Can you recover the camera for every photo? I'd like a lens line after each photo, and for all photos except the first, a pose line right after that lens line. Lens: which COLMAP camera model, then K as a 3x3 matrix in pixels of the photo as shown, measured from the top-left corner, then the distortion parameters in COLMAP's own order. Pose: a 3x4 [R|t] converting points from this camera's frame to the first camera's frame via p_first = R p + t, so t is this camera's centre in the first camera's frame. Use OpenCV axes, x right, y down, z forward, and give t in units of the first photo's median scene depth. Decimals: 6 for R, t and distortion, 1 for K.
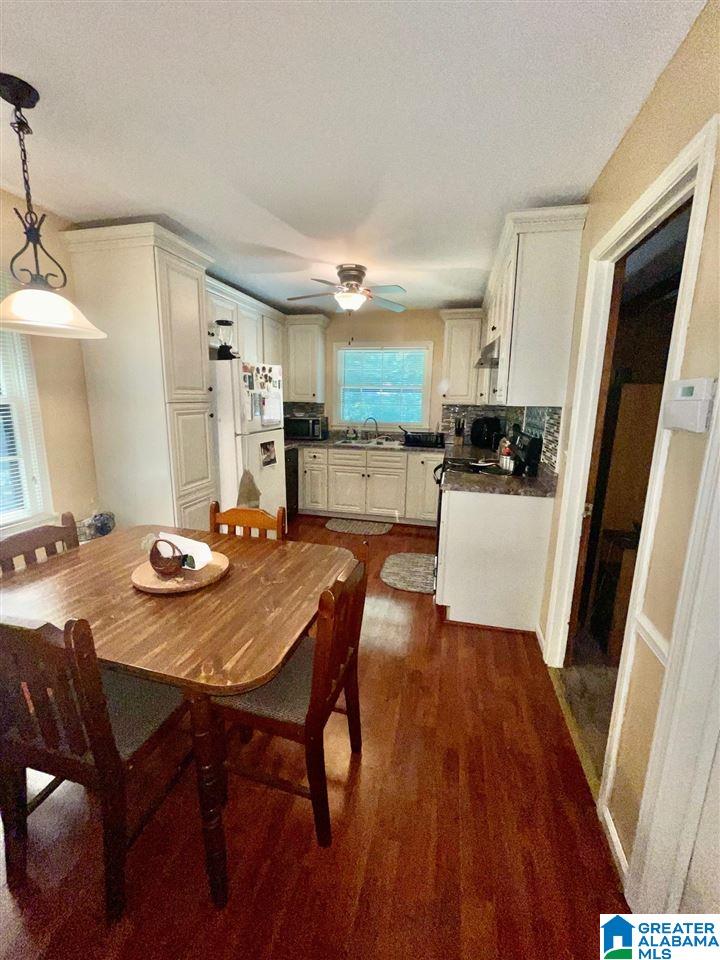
lens RADIAL K [[377.1, 0, 360.0], [0, 377.1, 480.0], [0, 0, 1]] dist [-0.010615, 0.004573]
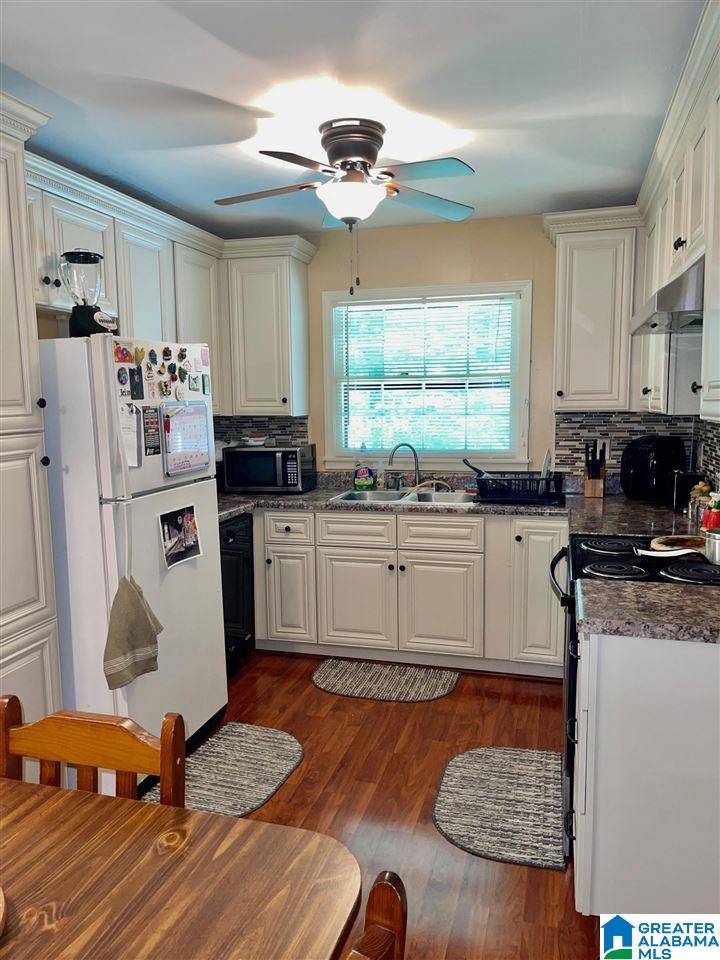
lens RADIAL K [[648.1, 0, 360.0], [0, 648.1, 480.0], [0, 0, 1]] dist [0.032565, 0.001305]
pose [[0.998611, -0.025264, -0.046235, 0.012060], [0.021998, 0.997316, -0.069837, -0.076770], [0.047875, 0.068723, 0.996486, 0.221570]]
